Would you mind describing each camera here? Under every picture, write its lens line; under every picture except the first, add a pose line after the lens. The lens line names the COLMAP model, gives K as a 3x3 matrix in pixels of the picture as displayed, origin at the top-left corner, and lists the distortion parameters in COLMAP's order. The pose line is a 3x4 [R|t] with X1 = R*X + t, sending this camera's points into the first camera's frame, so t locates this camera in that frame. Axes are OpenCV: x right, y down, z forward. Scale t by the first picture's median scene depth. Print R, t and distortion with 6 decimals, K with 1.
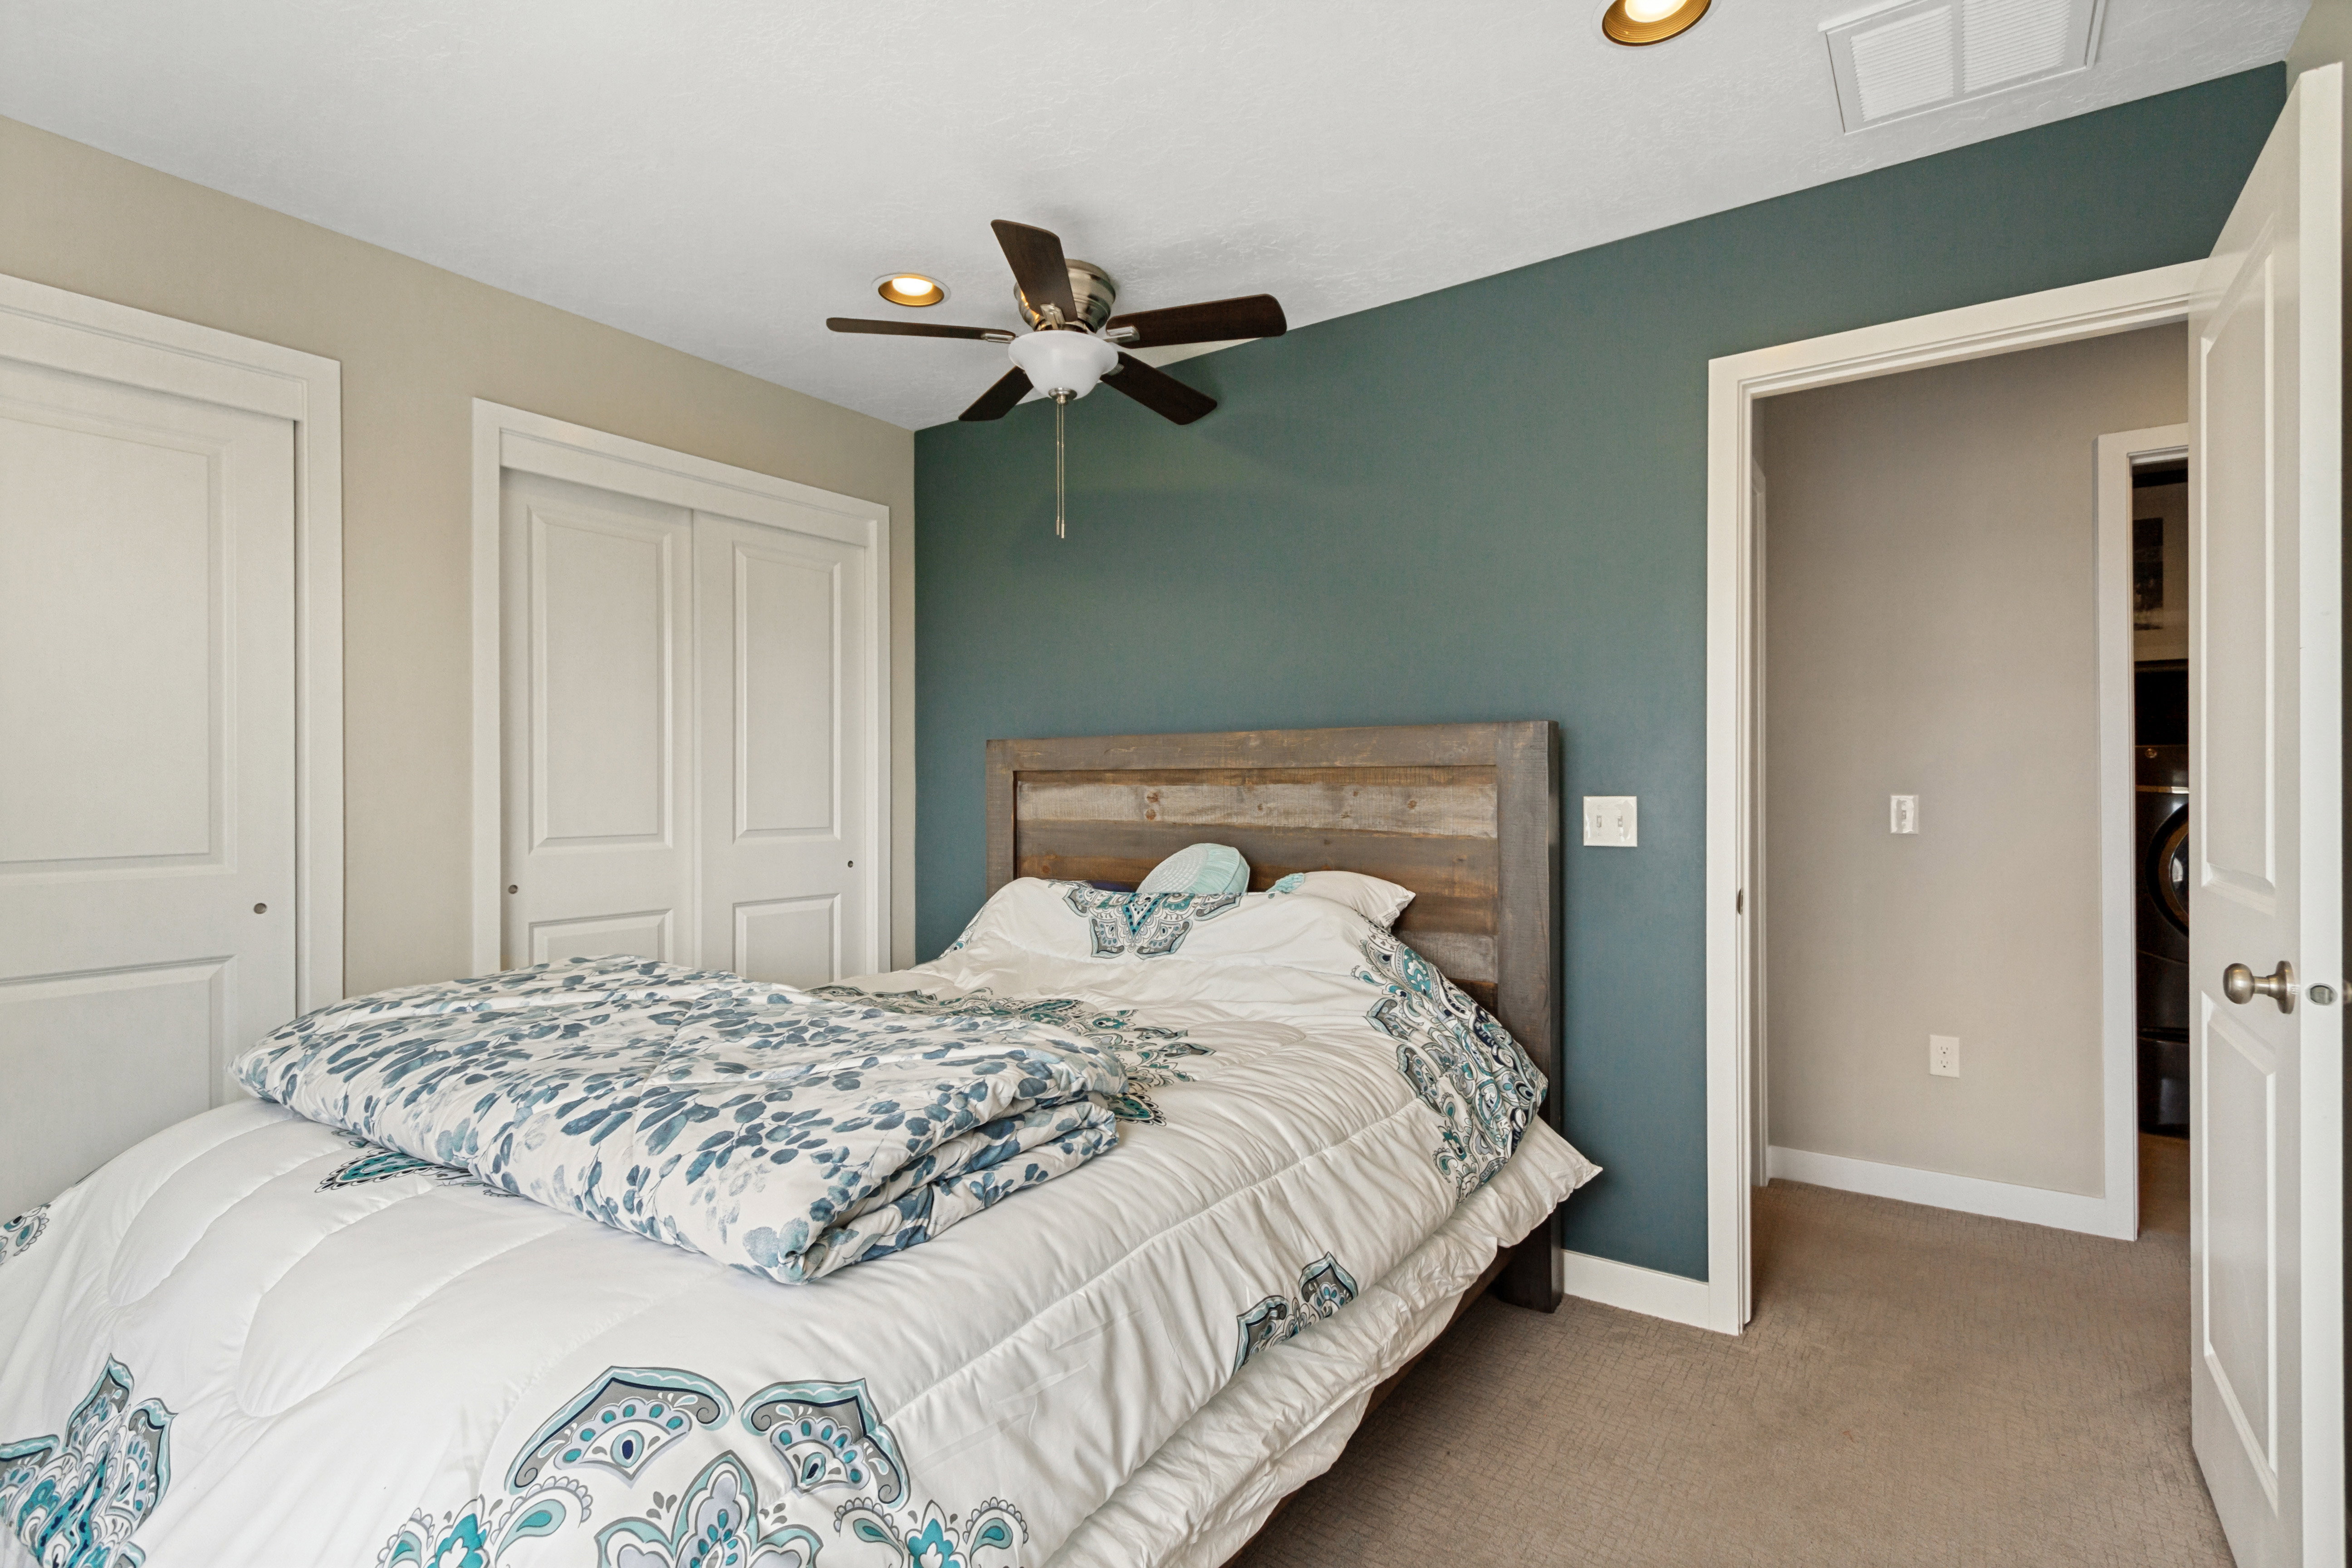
lens RADIAL K [[1085.8, 0, 1165.3], [0, 1085.8, 785.4], [0, 0, 1]] dist [0.003854, 0.000293]
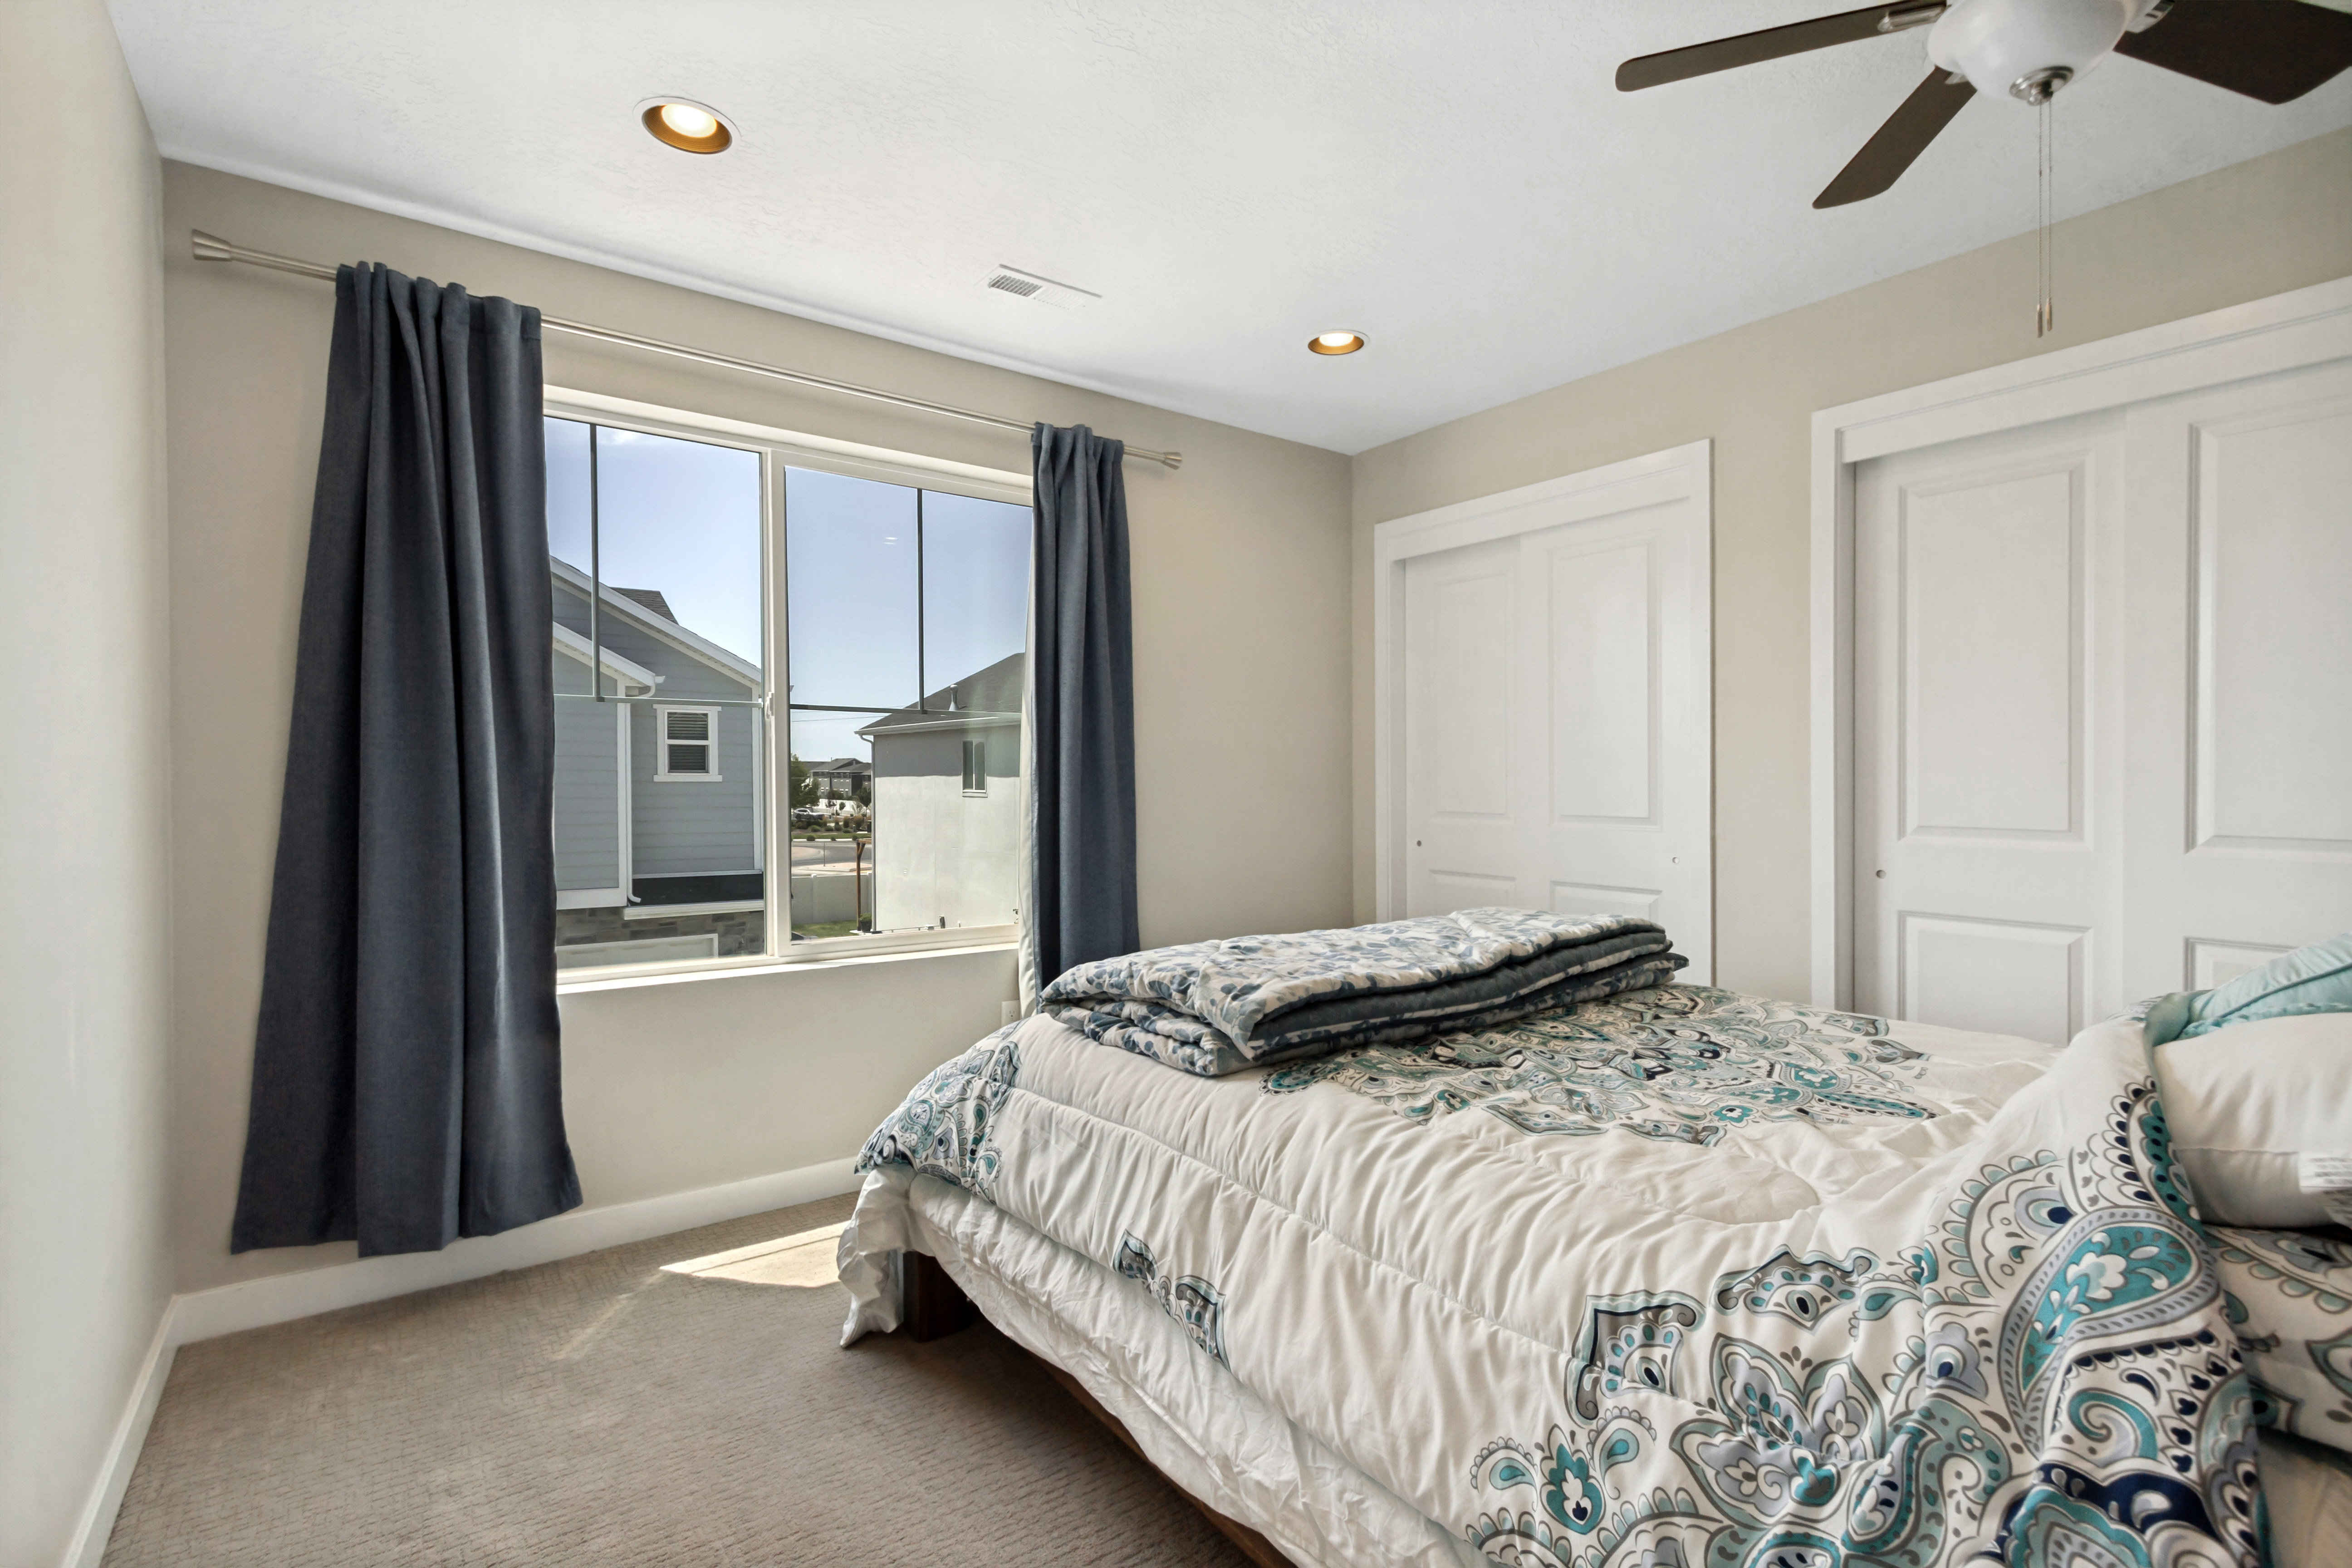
lens RADIAL K [[1085.8, 0, 1165.3], [0, 1085.8, 785.4], [0, 0, 1]] dist [0.003854, 0.000293]
pose [[-0.320576, 0.010418, -0.947166, 1.098916], [-0.002016, 0.999930, 0.011681, 0.006544], [0.947221, 0.005654, -0.320532, 1.363722]]
